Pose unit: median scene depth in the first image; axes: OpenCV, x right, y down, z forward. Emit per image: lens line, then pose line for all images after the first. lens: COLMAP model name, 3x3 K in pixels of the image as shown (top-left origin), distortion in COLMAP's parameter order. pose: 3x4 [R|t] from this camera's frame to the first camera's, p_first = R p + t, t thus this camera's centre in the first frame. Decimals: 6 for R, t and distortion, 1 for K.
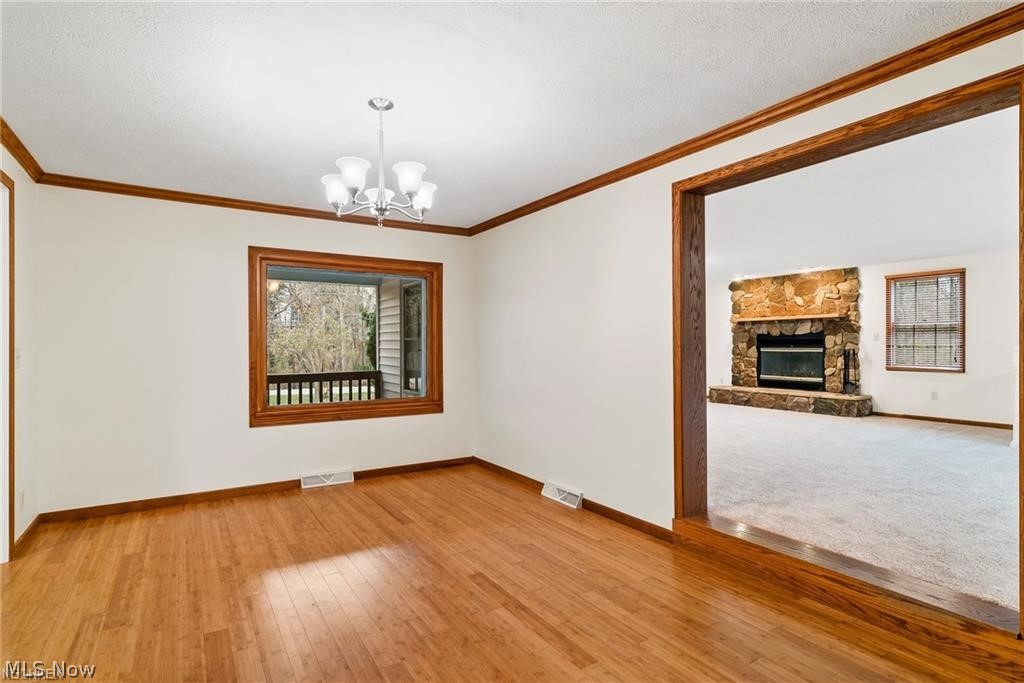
lens RADIAL K [[508.6, 0, 504.4], [0, 508.6, 343.2], [0, 0, 1]] dist [-0.002871, 0.000477]
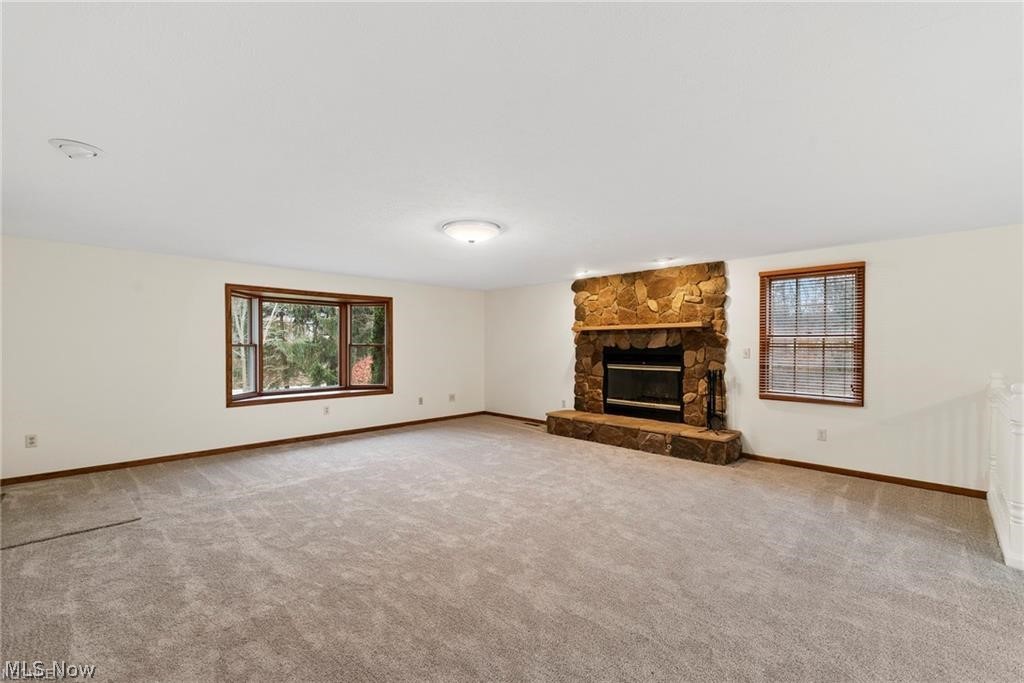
lens RADIAL K [[417.9, 0, 520.2], [0, 417.9, 349.9], [0, 0, 1]] dist [-0.000562, -0.000631]
pose [[0.968502, -0.001444, 0.249002, 0.244261], [-0.002010, 0.999905, 0.013614, -0.025135], [-0.248999, -0.013686, 0.968407, 0.468366]]
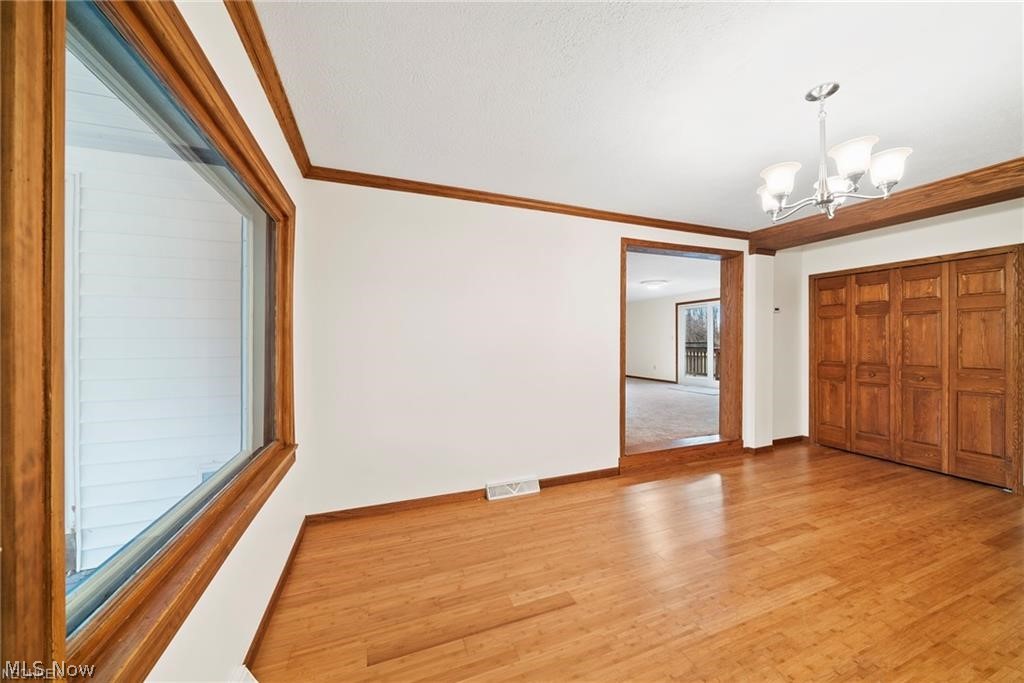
lens RADIAL K [[357.9, 0, 510.8], [0, 357.9, 342.1], [0, 0, 1]] dist [-0.008666, 0.000381]
pose [[0.201062, 0.000386, 0.979578, -0.316354], [0.001288, 0.999999, -0.000658, 0.000103], [-0.979578, 0.001394, 0.201062, 0.451151]]
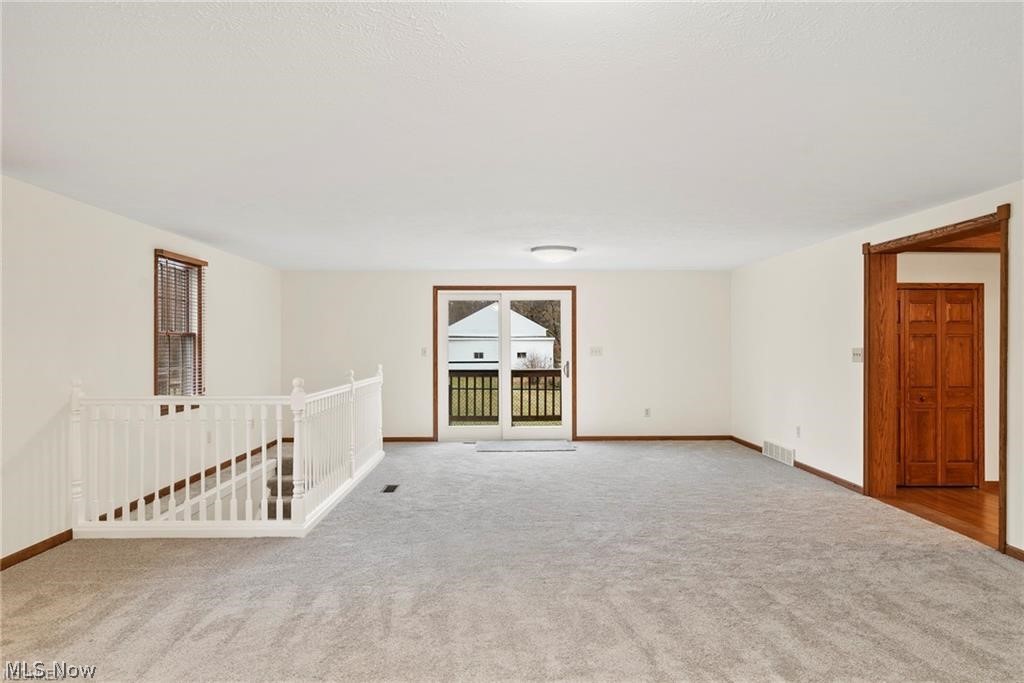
lens RADIAL K [[691.1, 0, 507.7], [0, 691.1, 341.9], [0, 0, 1]] dist [0.004515, 0.004843]
pose [[-0.854964, 0.006866, 0.518642, 0.211876], [0.003036, 0.999961, -0.008234, -0.021960], [-0.518679, -0.005465, -0.854952, 1.077411]]
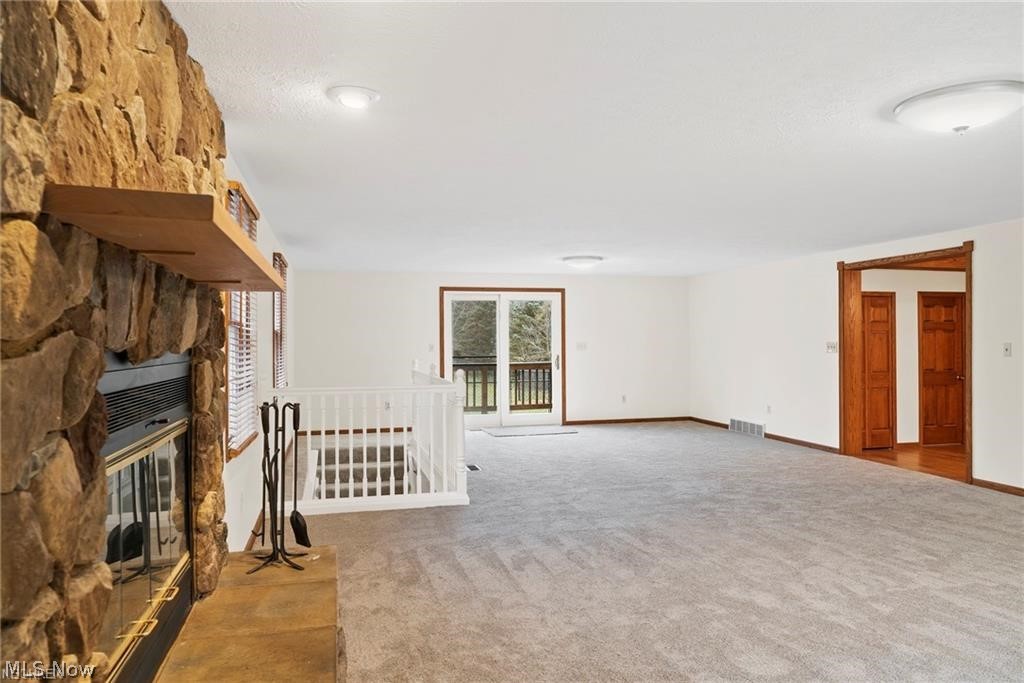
lens RADIAL K [[691.1, 0, 512.4], [0, 691.1, 337.7], [0, 0, 1]] dist [0.004515, 0.004843]
pose [[-0.951601, 0.010572, 0.307154, 0.405999], [0.008819, 0.999936, -0.007096, -0.023372], [-0.307209, -0.004044, -0.951633, 1.303260]]
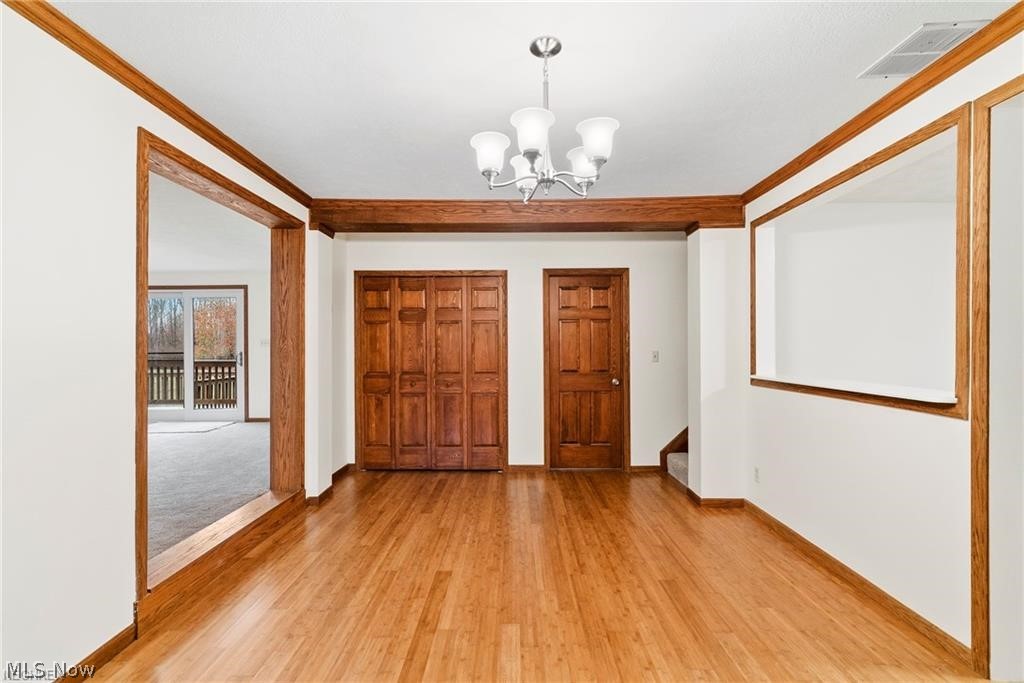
lens RADIAL K [[475.9, 0, 506.7], [0, 475.9, 349.5], [0, 0, 1]] dist [0.002535, -0.000775]
pose [[-0.837088, 0.006254, 0.547032, -0.186064], [0.007824, 0.999969, 0.000541, 0.000218], [-0.547012, 0.004733, -0.837111, 0.519085]]
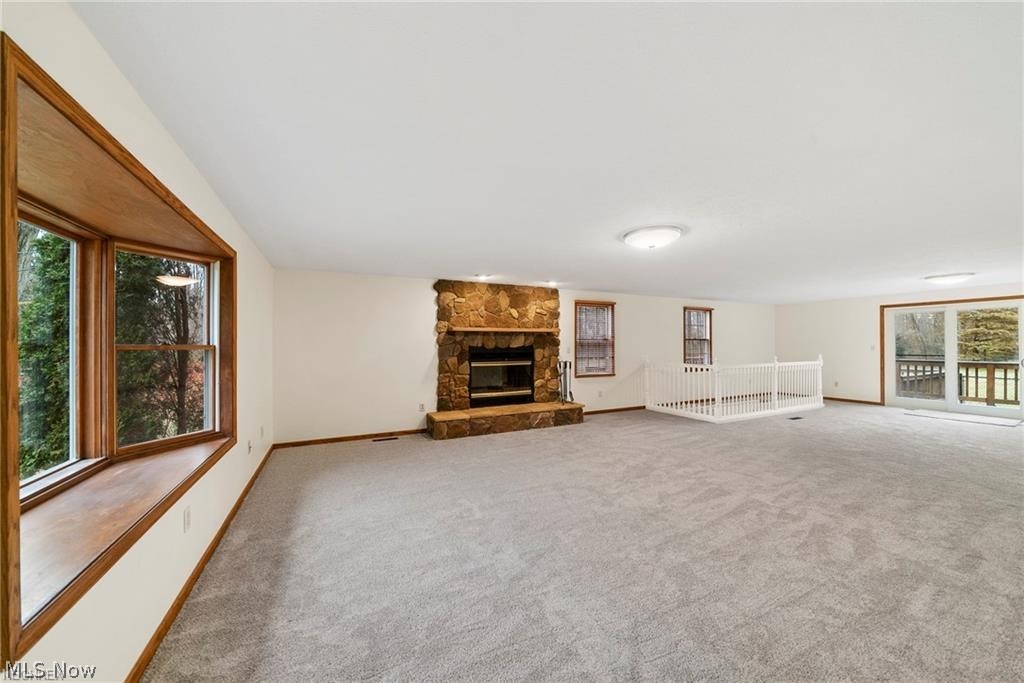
lens RADIAL K [[357.9, 0, 508.0], [0, 357.9, 343.7], [0, 0, 1]] dist [-0.008666, 0.000381]
pose [[0.116741, 0.005390, 0.993148, -0.109753], [0.001790, 0.999983, -0.005637, -0.022585], [-0.993161, 0.002436, 0.116729, 1.010102]]
